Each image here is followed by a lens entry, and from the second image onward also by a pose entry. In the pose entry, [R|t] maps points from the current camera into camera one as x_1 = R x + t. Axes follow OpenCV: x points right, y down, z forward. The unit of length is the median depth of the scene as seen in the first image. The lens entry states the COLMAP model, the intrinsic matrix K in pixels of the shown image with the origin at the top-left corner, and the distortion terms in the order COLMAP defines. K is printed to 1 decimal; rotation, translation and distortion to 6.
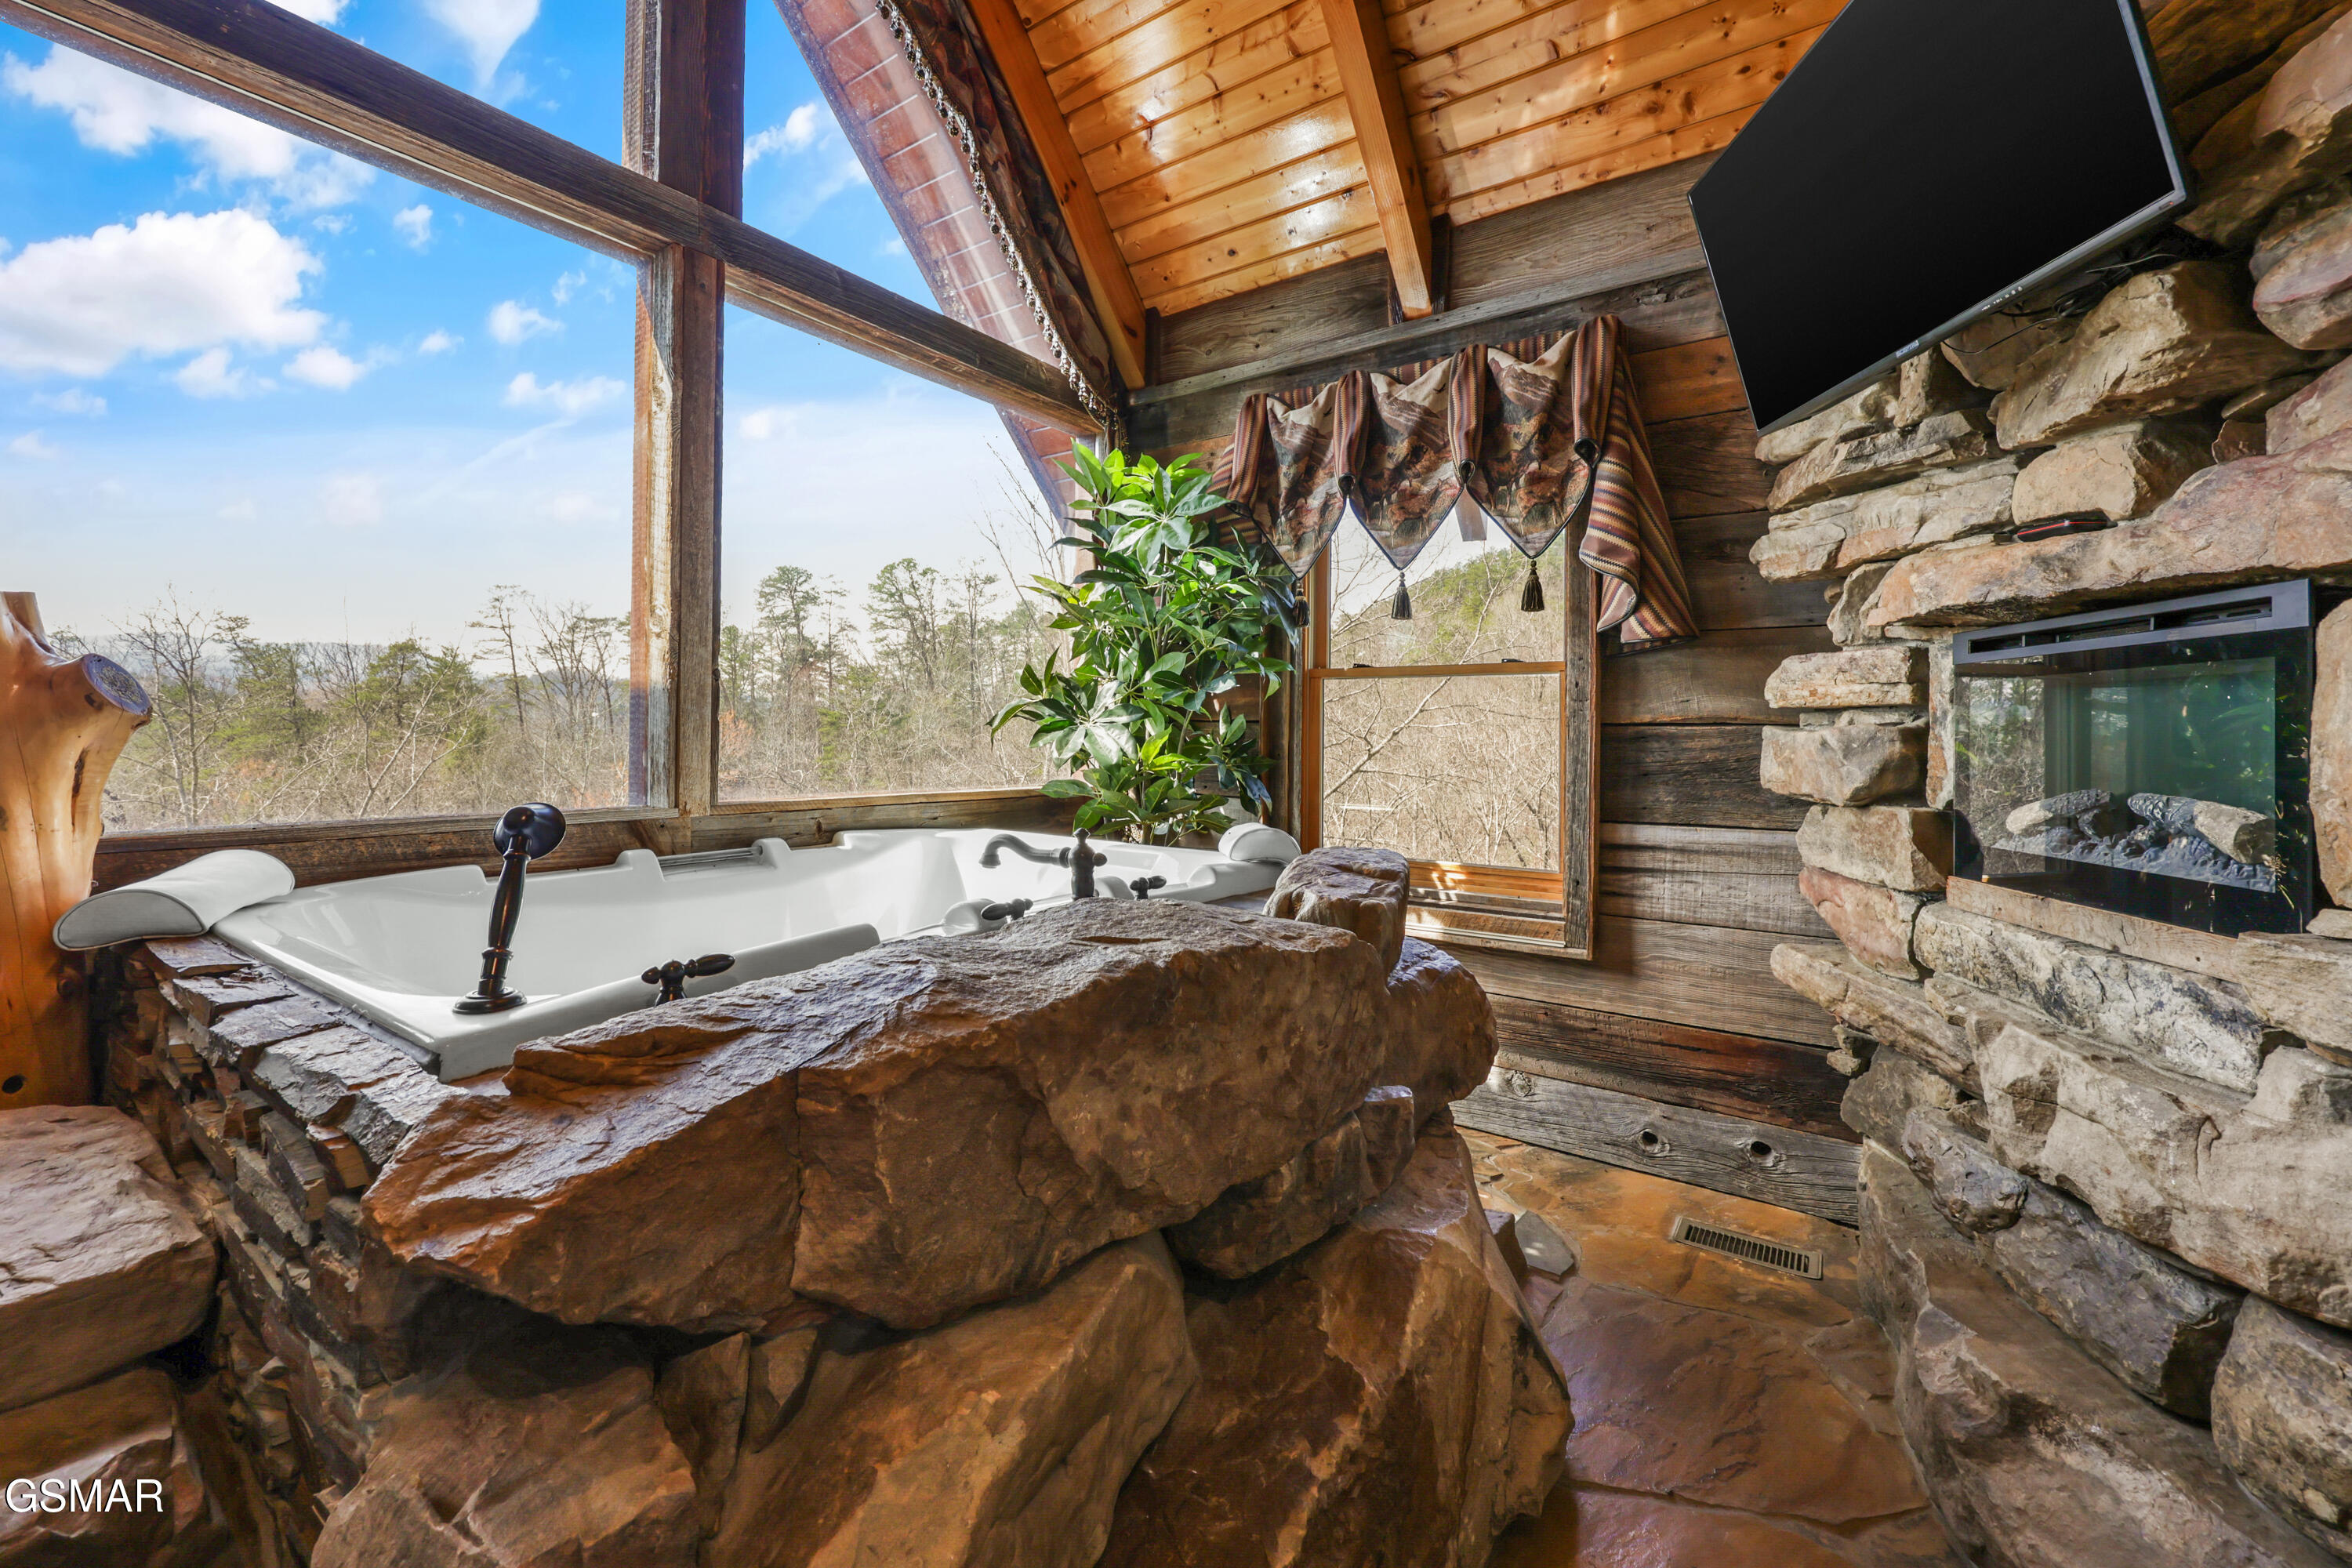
lens RADIAL K [[976.9, 0, 1162.7], [0, 976.9, 730.4], [0, 0, 1]] dist [0.001064, 0.000560]
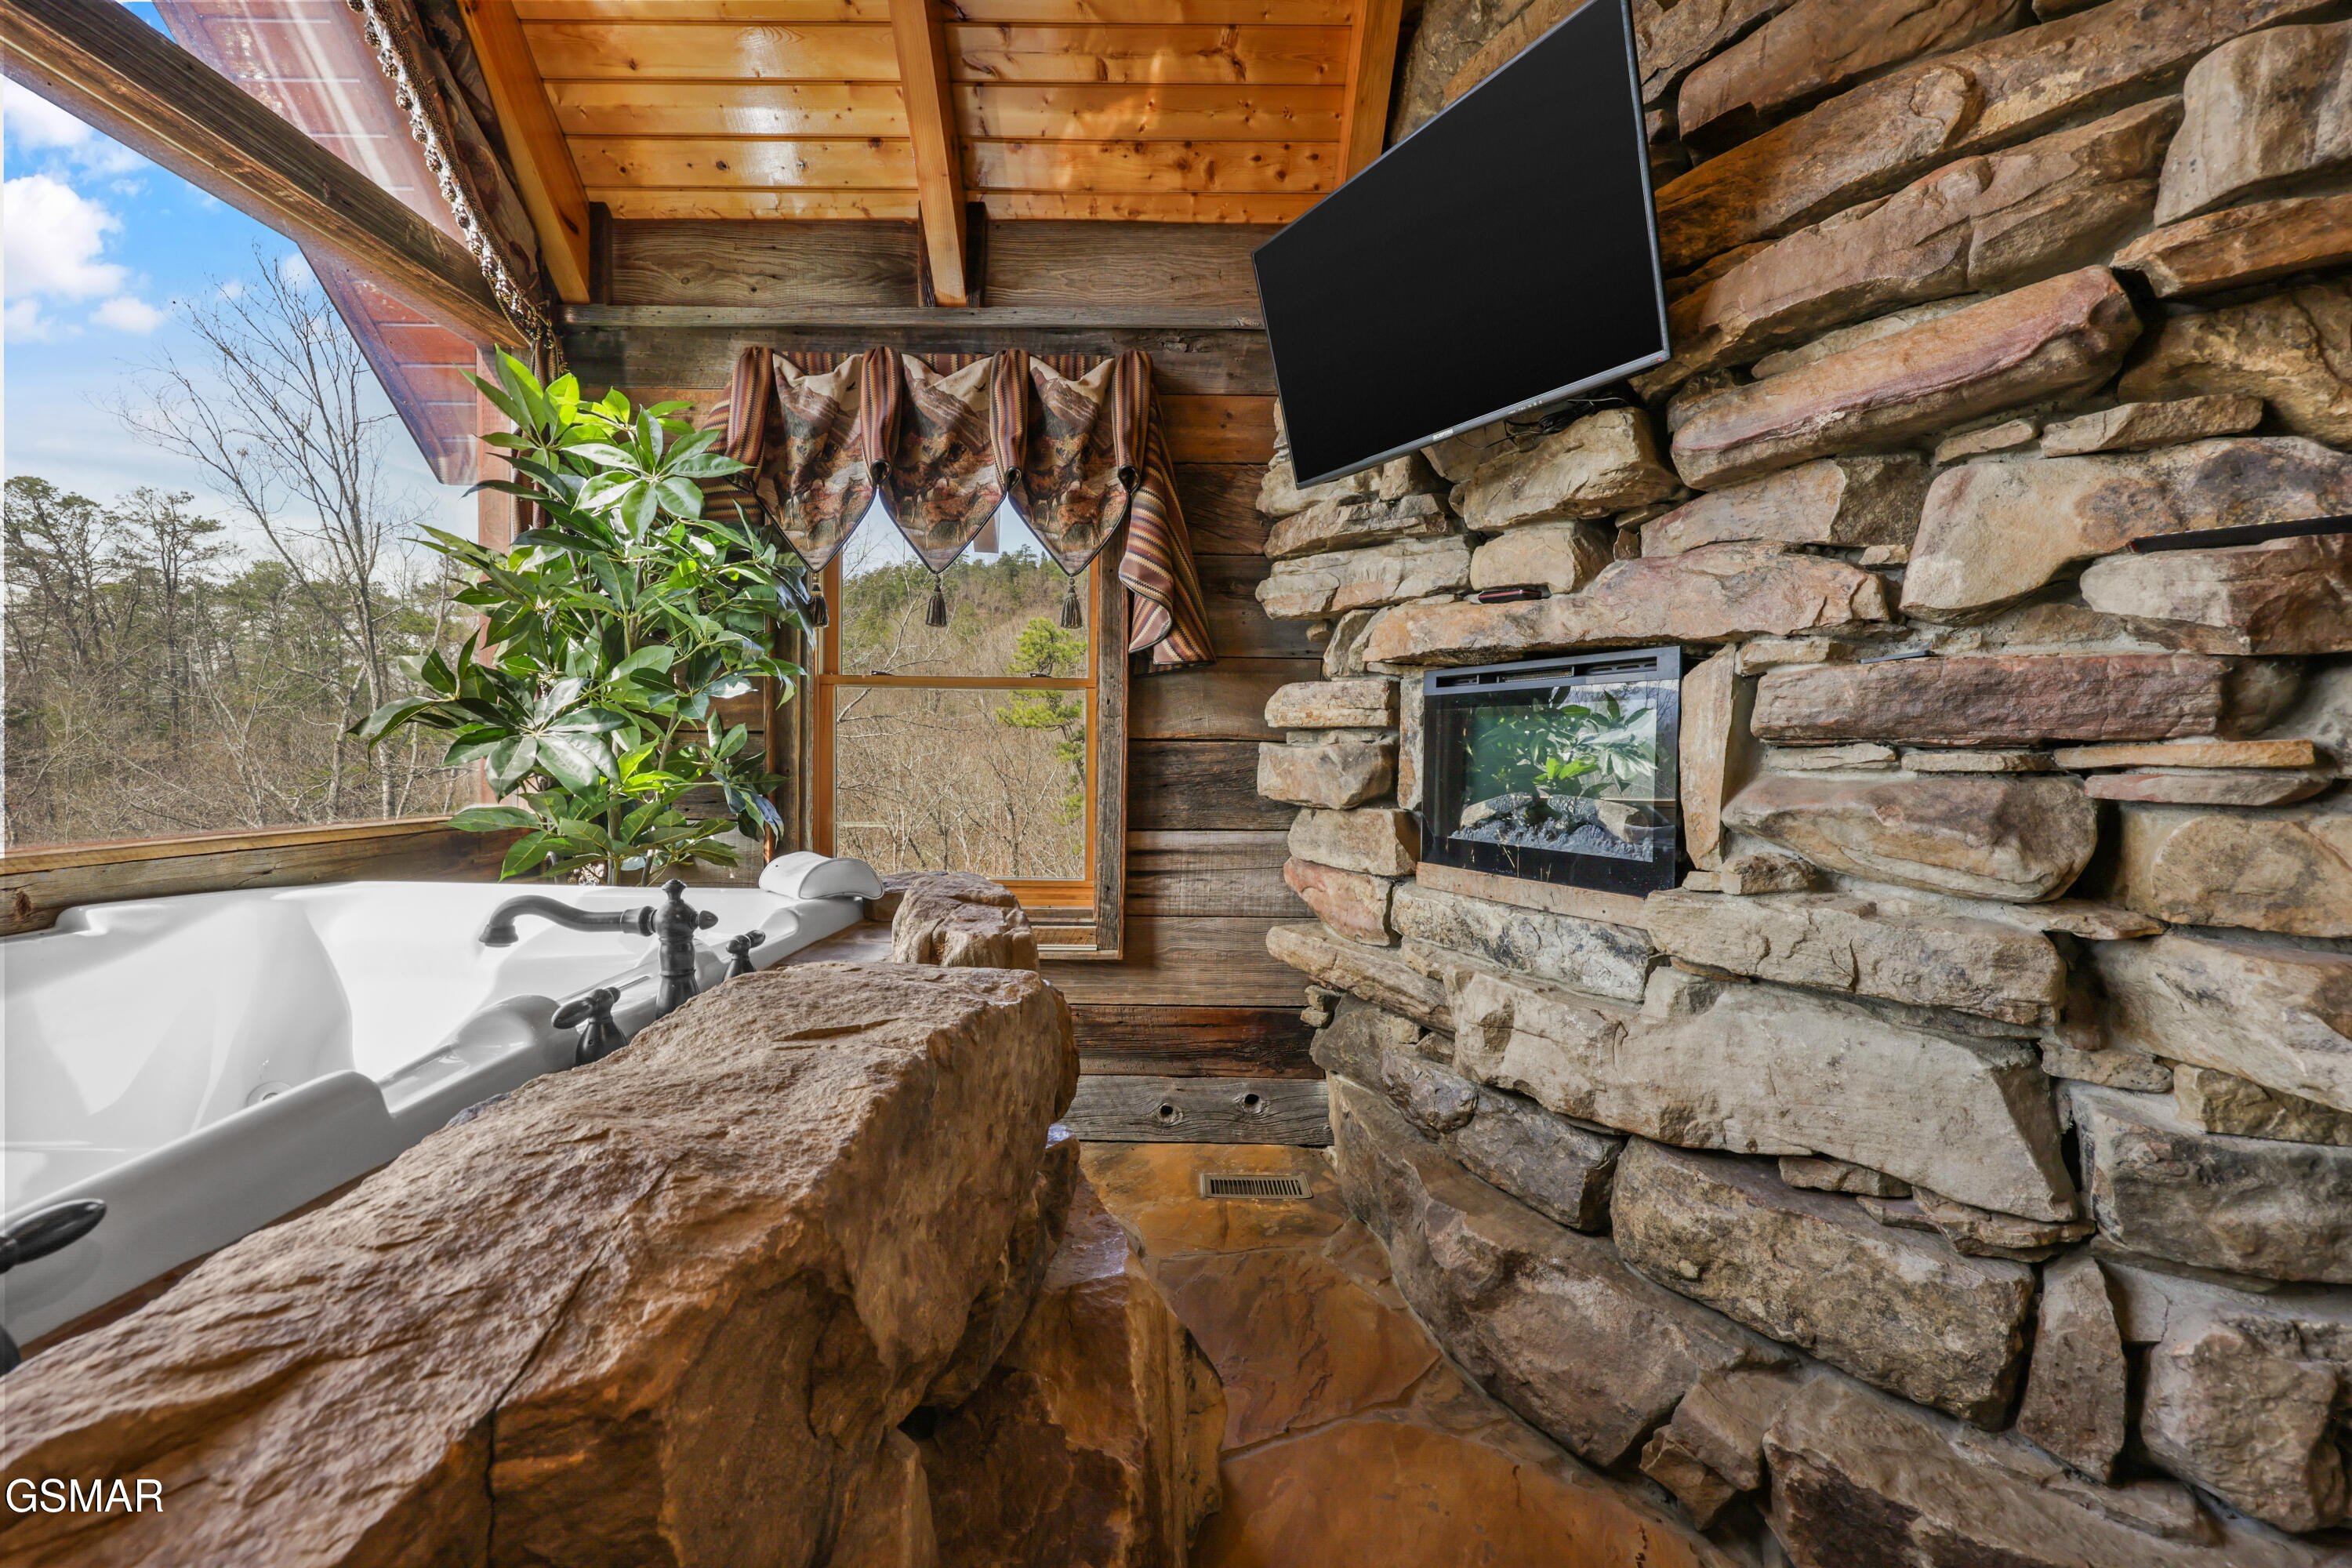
lens RADIAL K [[950.2, 0, 1177.3], [0, 950.2, 781.1], [0, 0, 1]] dist [0.000514, 0.000410]
pose [[0.812902, -0.018528, 0.582106, -0.129762], [-0.006325, 0.999154, 0.040634, -0.003547], [-0.582366, -0.036714, 0.812097, 0.138923]]
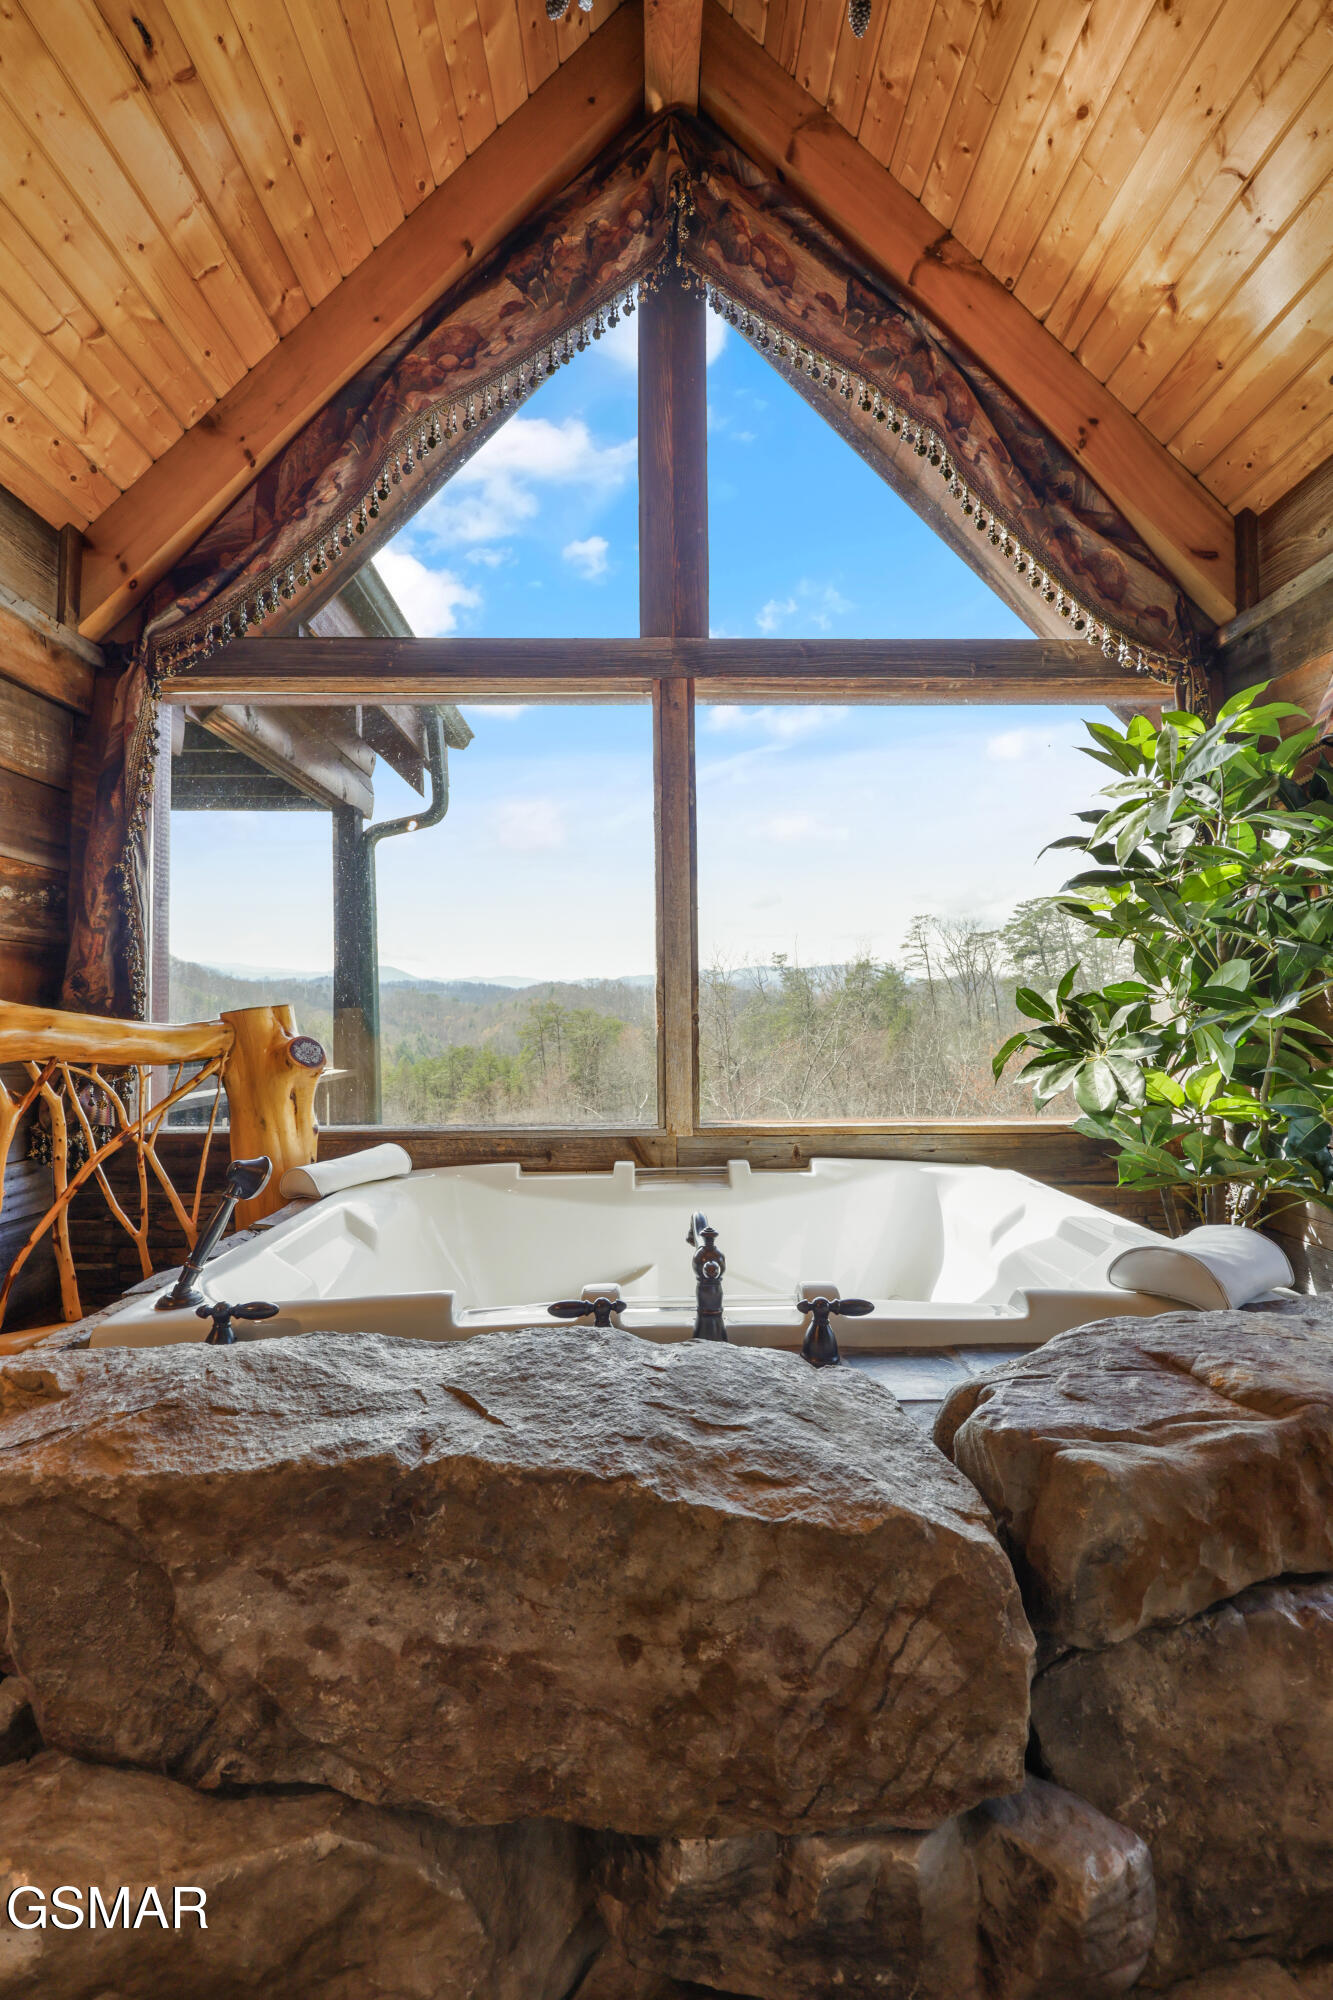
lens RADIAL K [[800.3, 0, 664.0], [0, 800.3, 1006.9], [0, 0, 1]] dist [0.001037, -0.000360]
pose [[0.603524, -0.025259, -0.796945, 0.309442], [0.016027, 0.999680, -0.019548, -0.053582], [0.797184, -0.000975, 0.603736, 0.375283]]
